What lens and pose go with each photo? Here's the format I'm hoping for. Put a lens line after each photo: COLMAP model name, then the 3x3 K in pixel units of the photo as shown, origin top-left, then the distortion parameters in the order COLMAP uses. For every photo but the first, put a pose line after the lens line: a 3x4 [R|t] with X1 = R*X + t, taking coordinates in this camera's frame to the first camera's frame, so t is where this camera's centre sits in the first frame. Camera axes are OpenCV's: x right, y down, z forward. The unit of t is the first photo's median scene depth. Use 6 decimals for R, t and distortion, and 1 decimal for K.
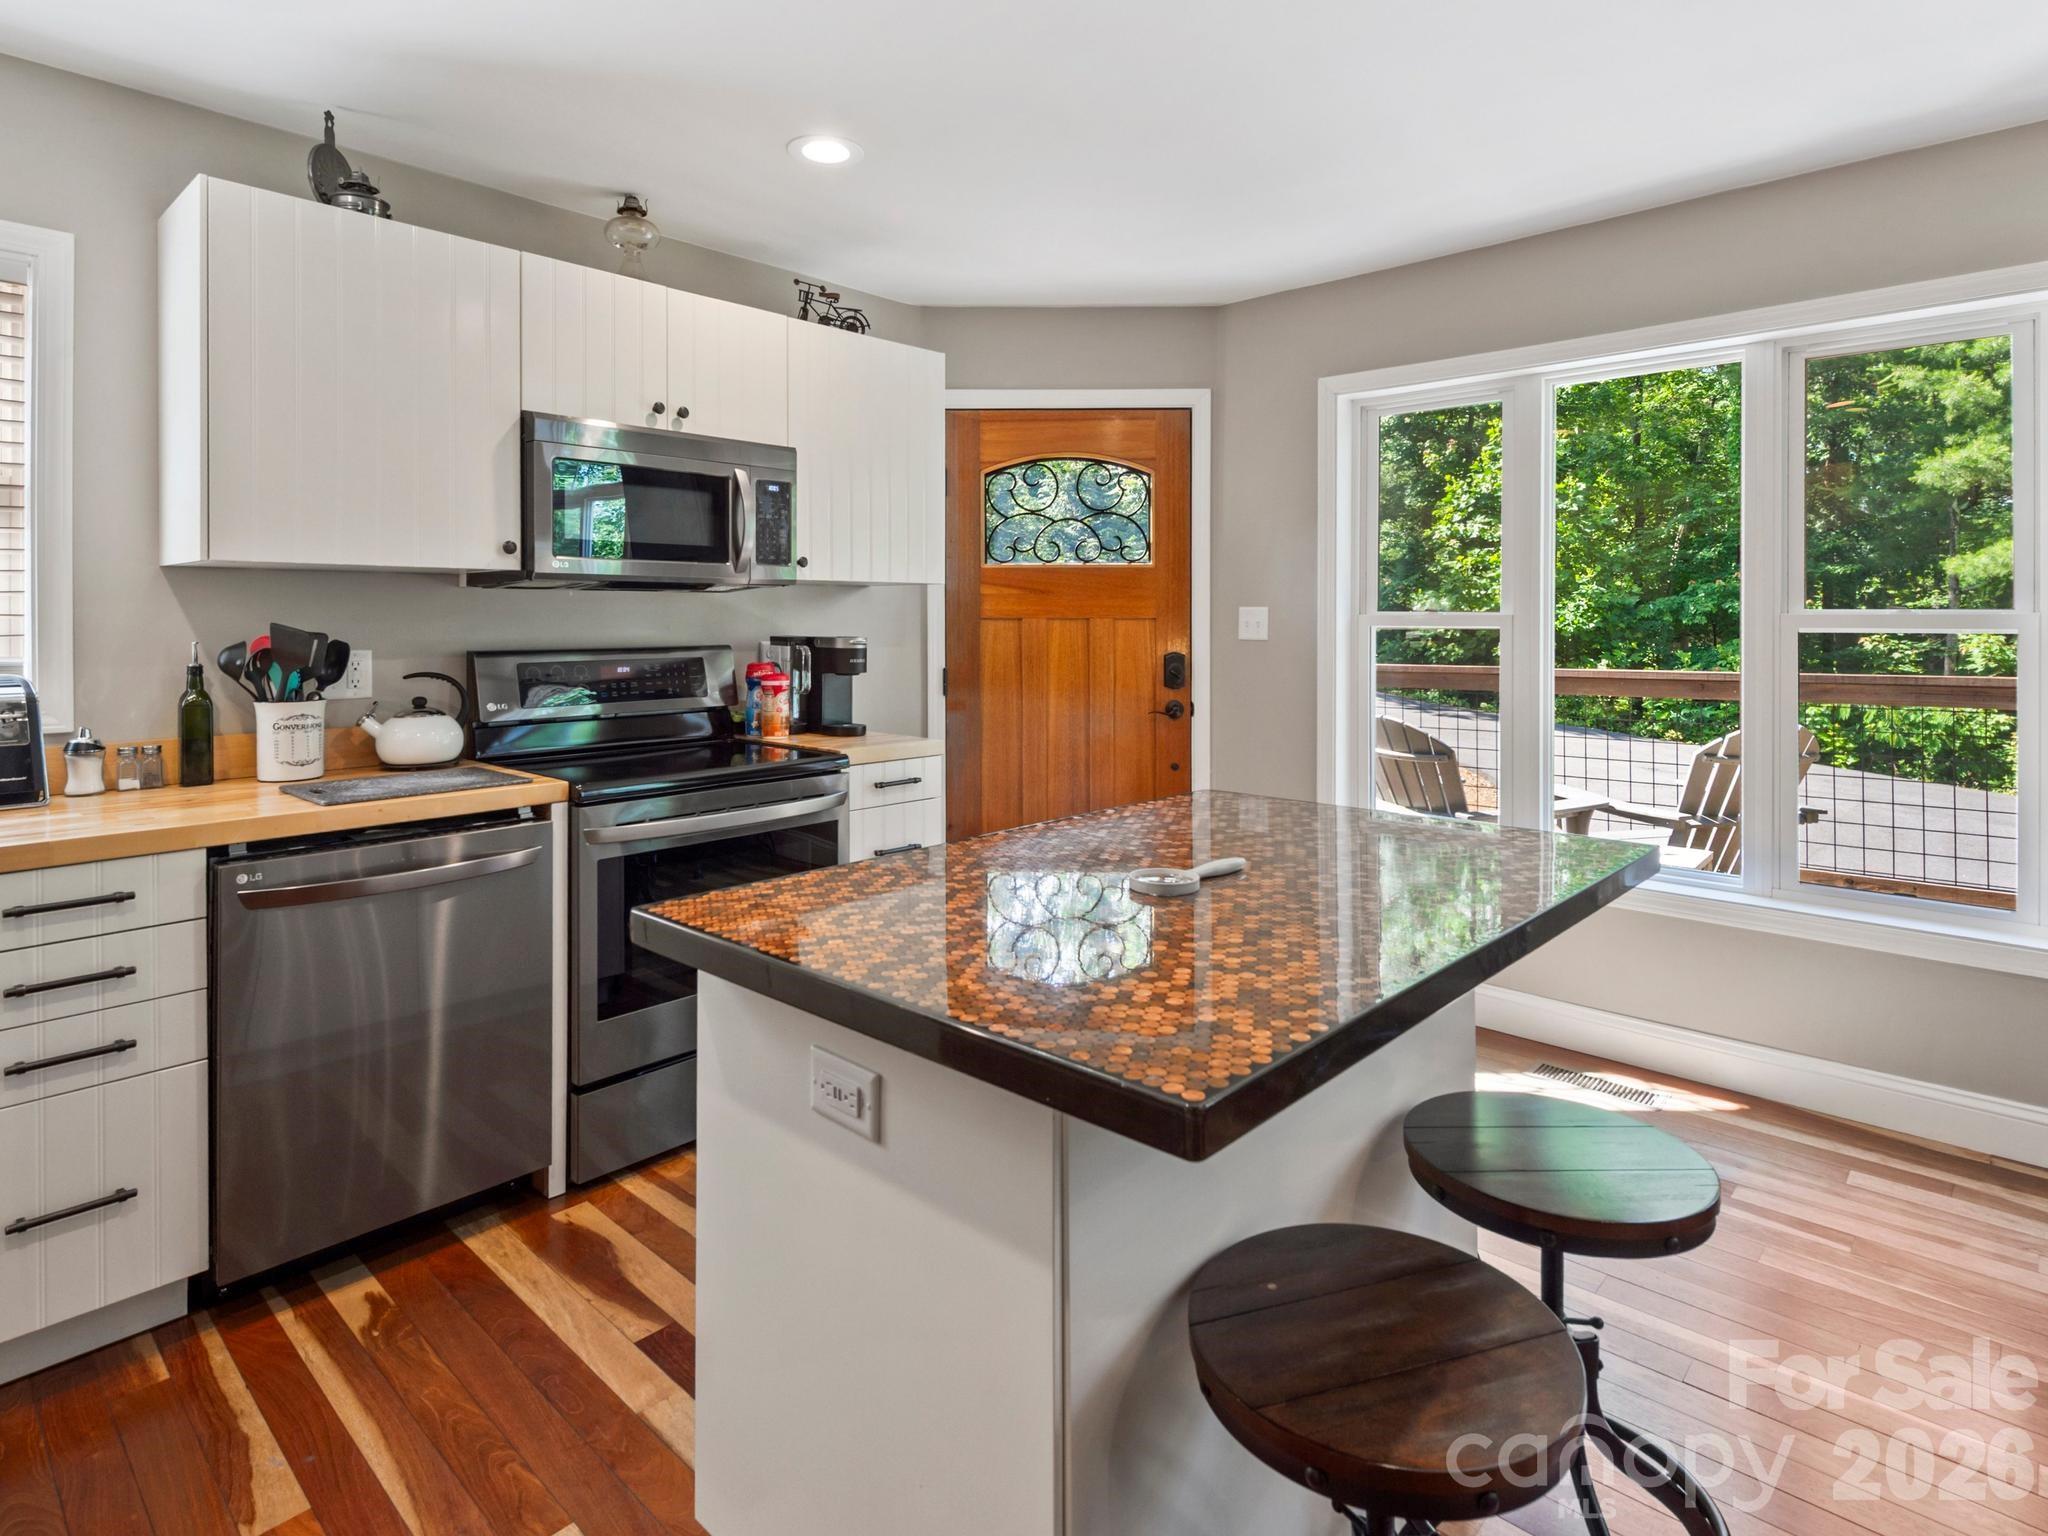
lens RADIAL K [[1113.9, 0, 1026.2], [0, 1113.9, 628.7], [0, 0, 1]] dist [0.011753, -0.000420]
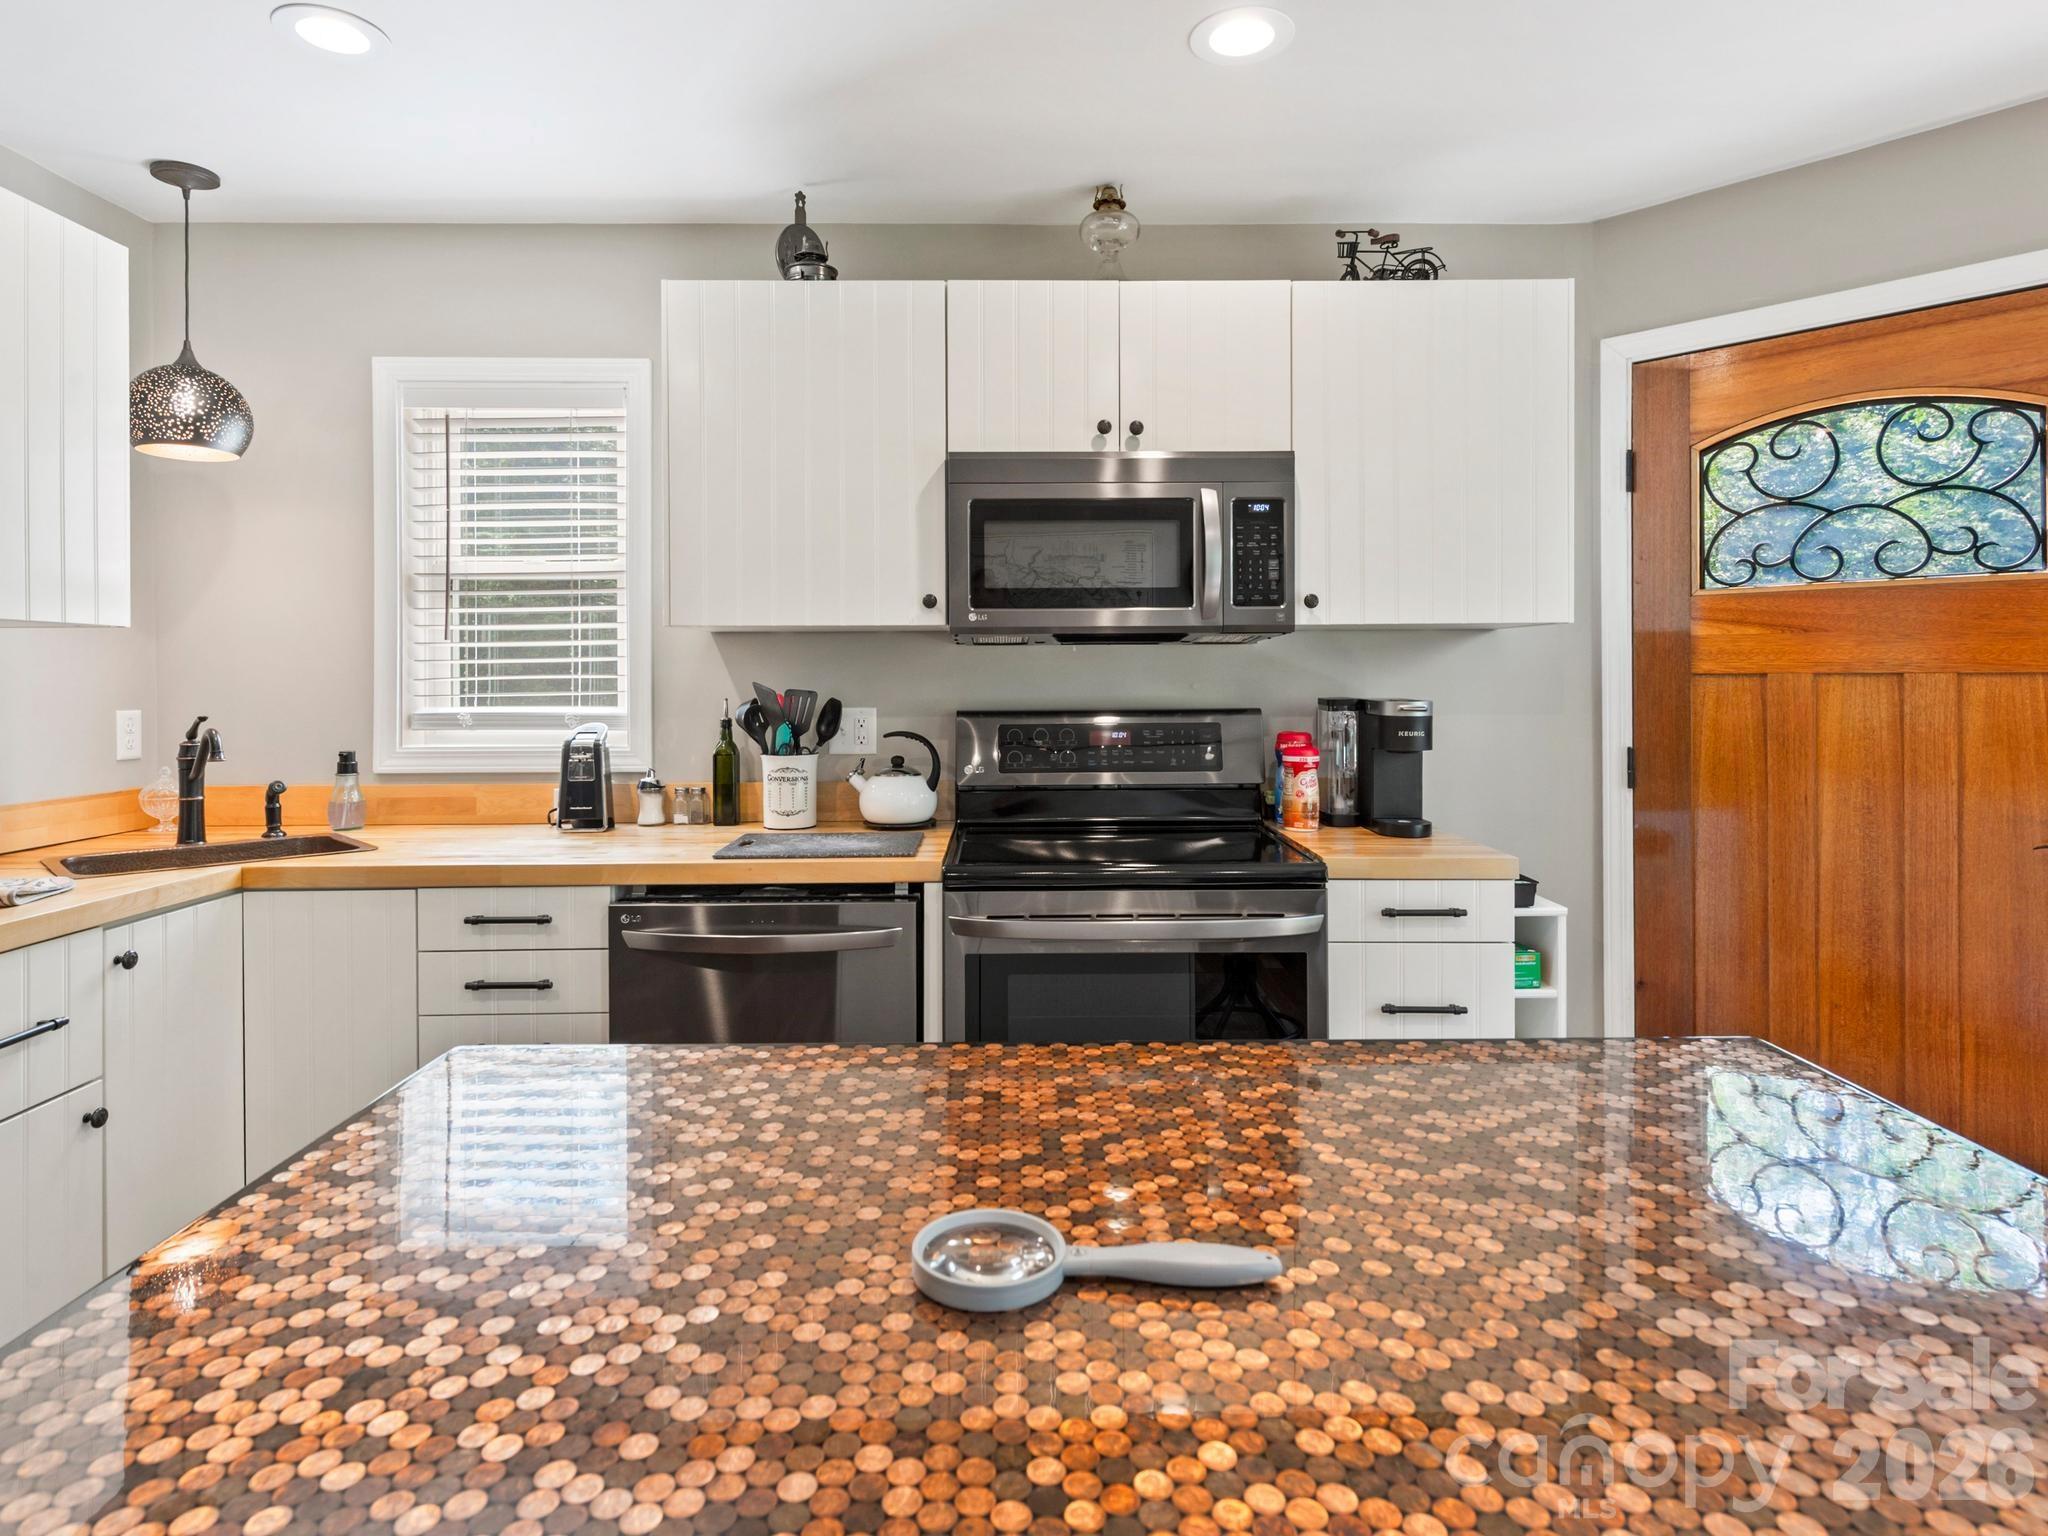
lens RADIAL K [[1136.7, 0, 1020.0], [0, 1136.7, 679.8], [0, 0, 1]] dist [0.014159, -0.000587]
pose [[0.683748, 0.001094, -0.729718, 0.229894], [-0.003008, 0.999995, -0.001319, -0.004725], [0.729712, 0.003097, 0.683747, 0.332104]]
